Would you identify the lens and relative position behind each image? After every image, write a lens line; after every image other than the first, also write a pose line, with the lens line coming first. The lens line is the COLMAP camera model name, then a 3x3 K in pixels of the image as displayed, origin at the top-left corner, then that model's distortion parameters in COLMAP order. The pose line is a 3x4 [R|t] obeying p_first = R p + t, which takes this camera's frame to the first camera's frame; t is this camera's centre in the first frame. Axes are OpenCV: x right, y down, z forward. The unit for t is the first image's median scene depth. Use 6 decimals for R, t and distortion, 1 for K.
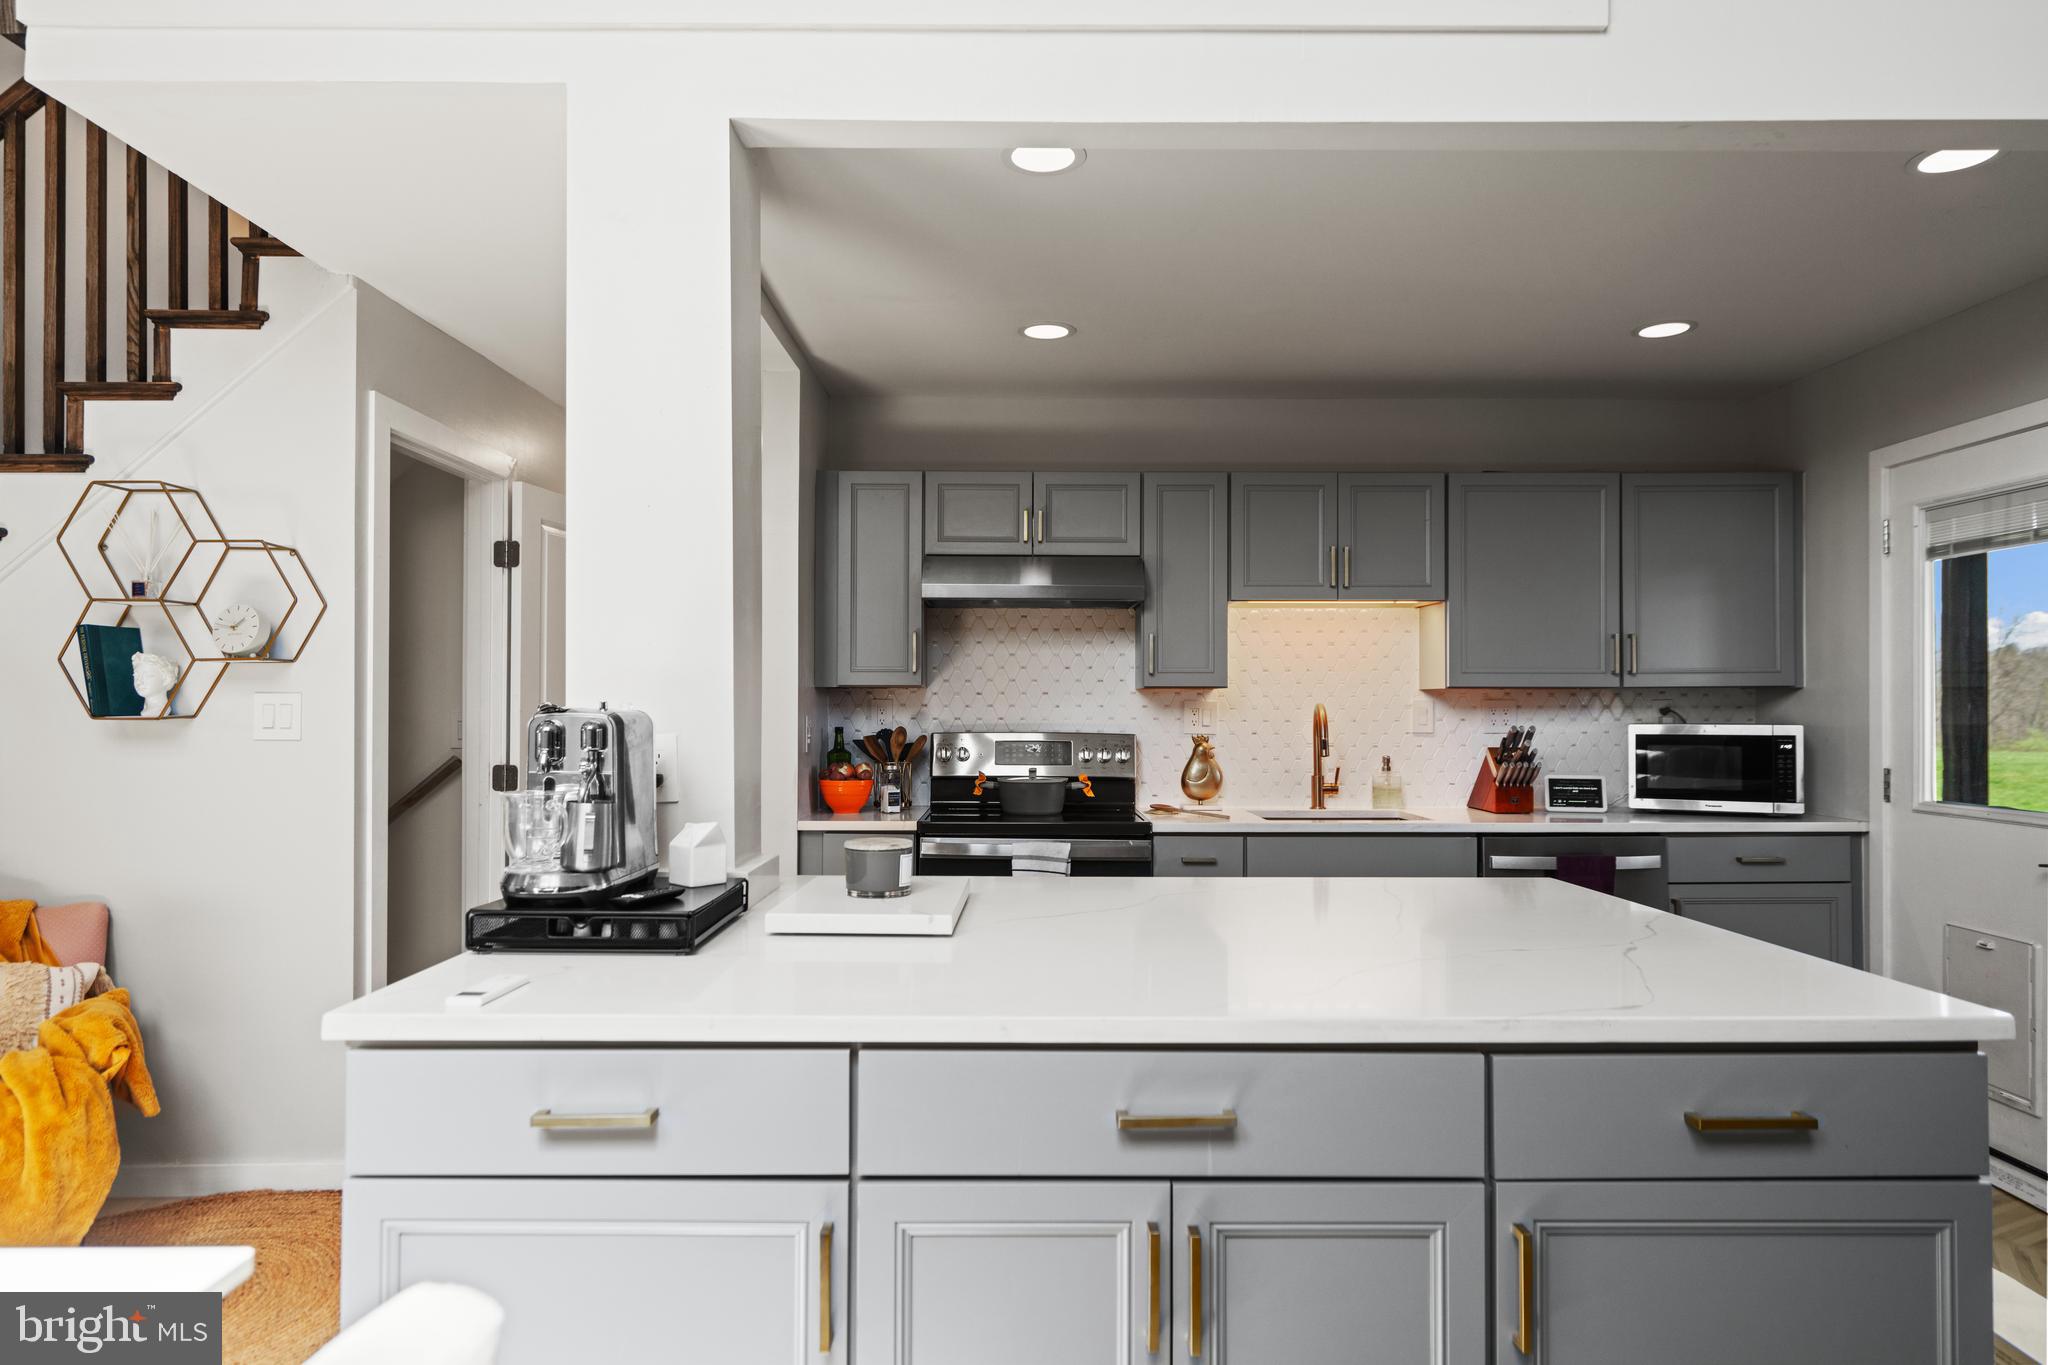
lens RADIAL K [[1251.3, 0, 1027.3], [0, 1251.3, 695.4], [0, 0, 1]] dist [0.001931, 0.004243]
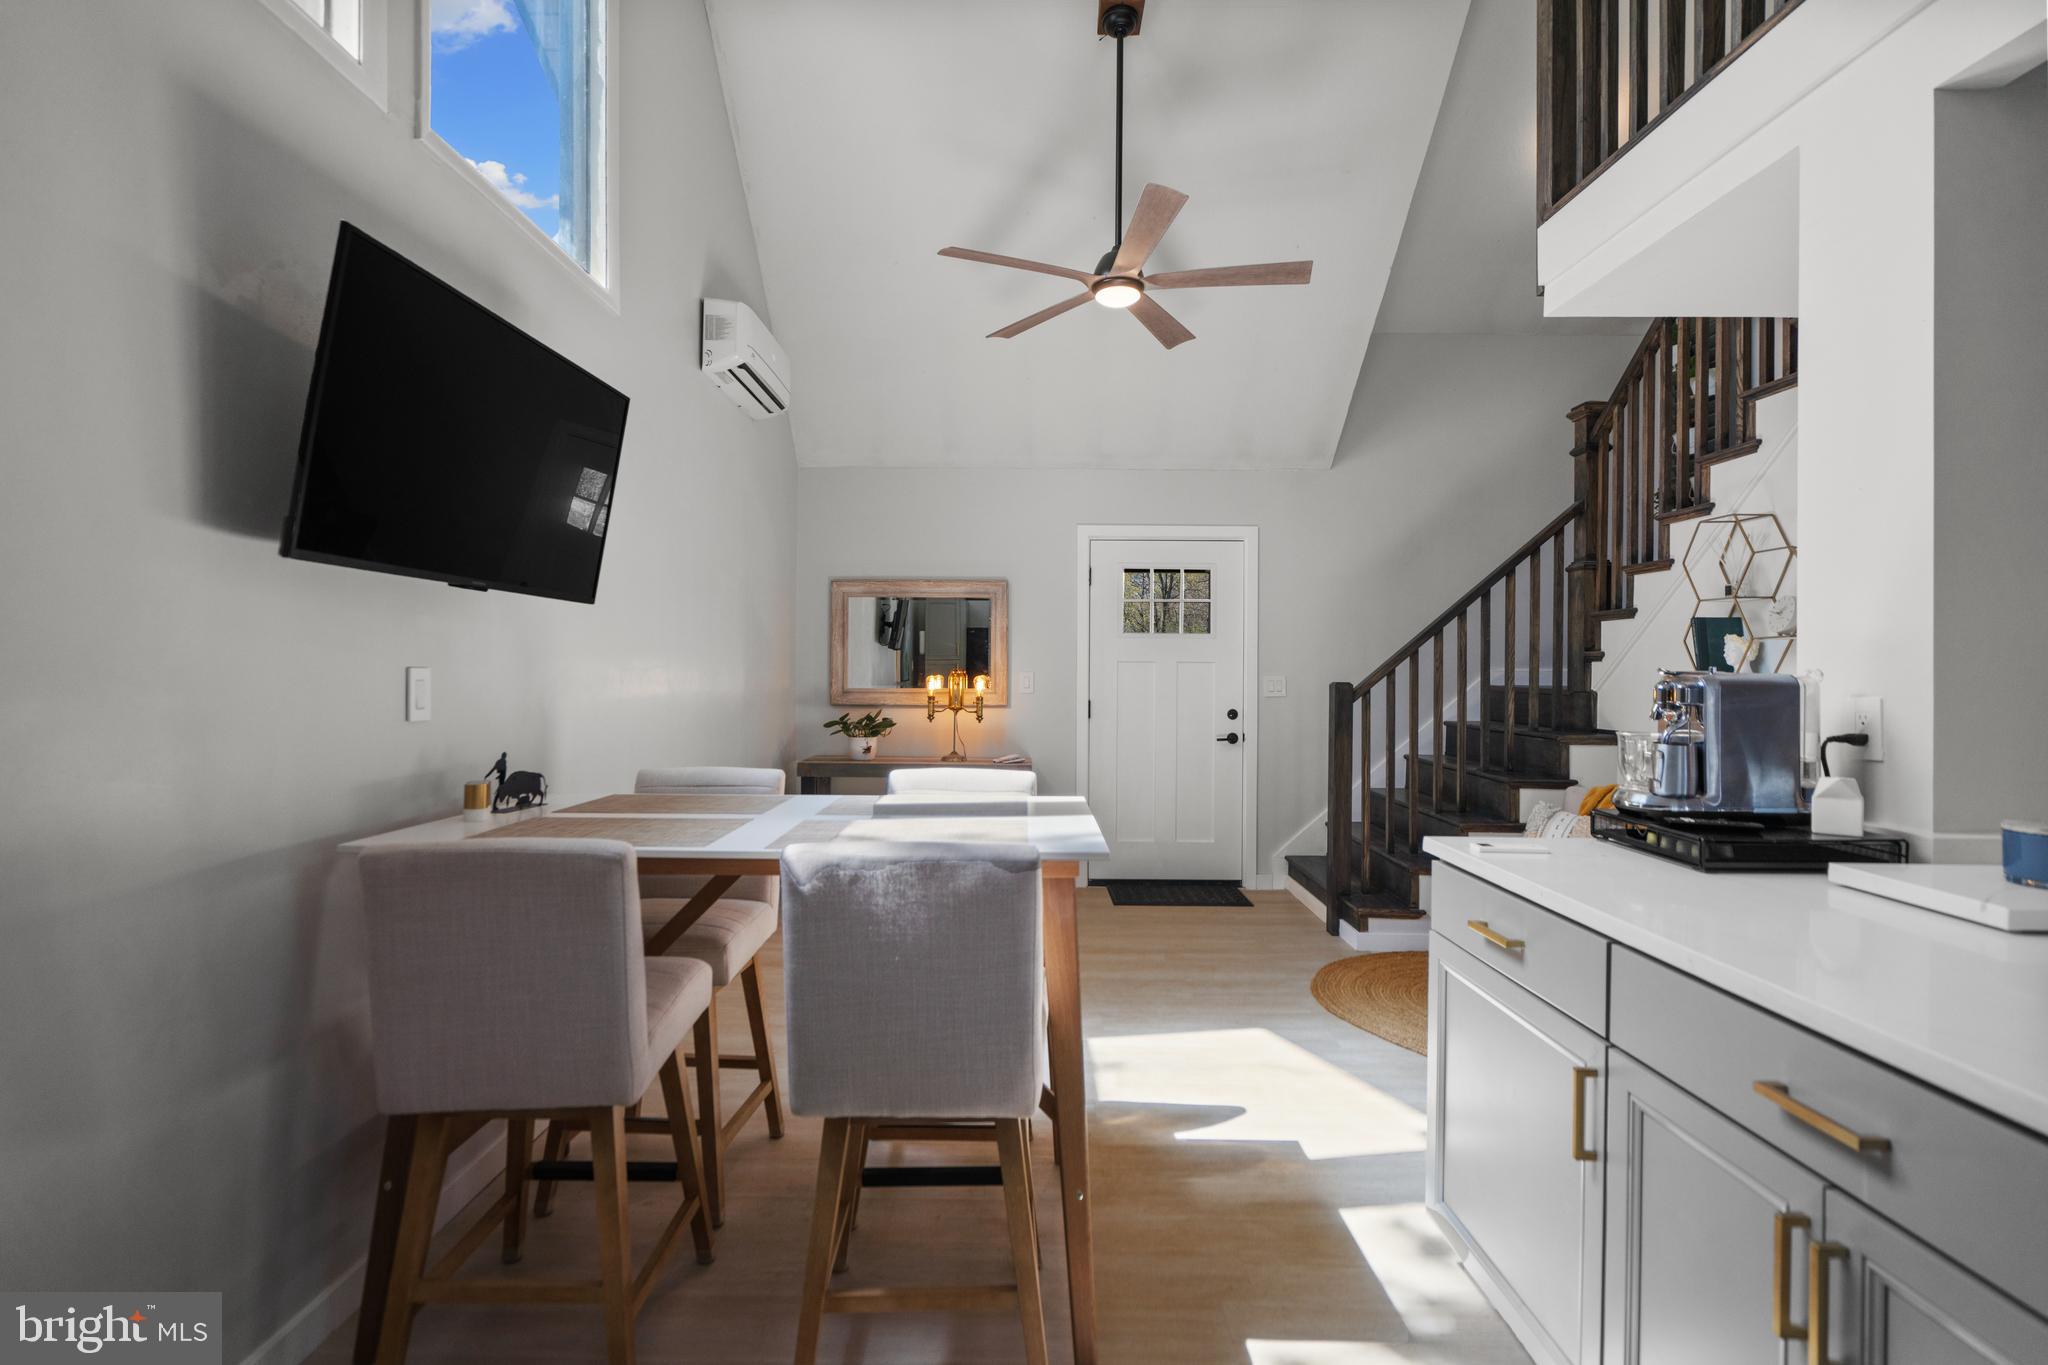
lens RADIAL K [[934.7, 0, 1014.9], [0, 934.7, 675.6], [0, 0, 1]] dist [-0.001704, 0.002964]
pose [[-0.000637, 0.005792, -0.999983, 0.299601], [0.002971, 0.999979, 0.005790, 0.003261], [0.999995, -0.002968, -0.000654, 0.152265]]
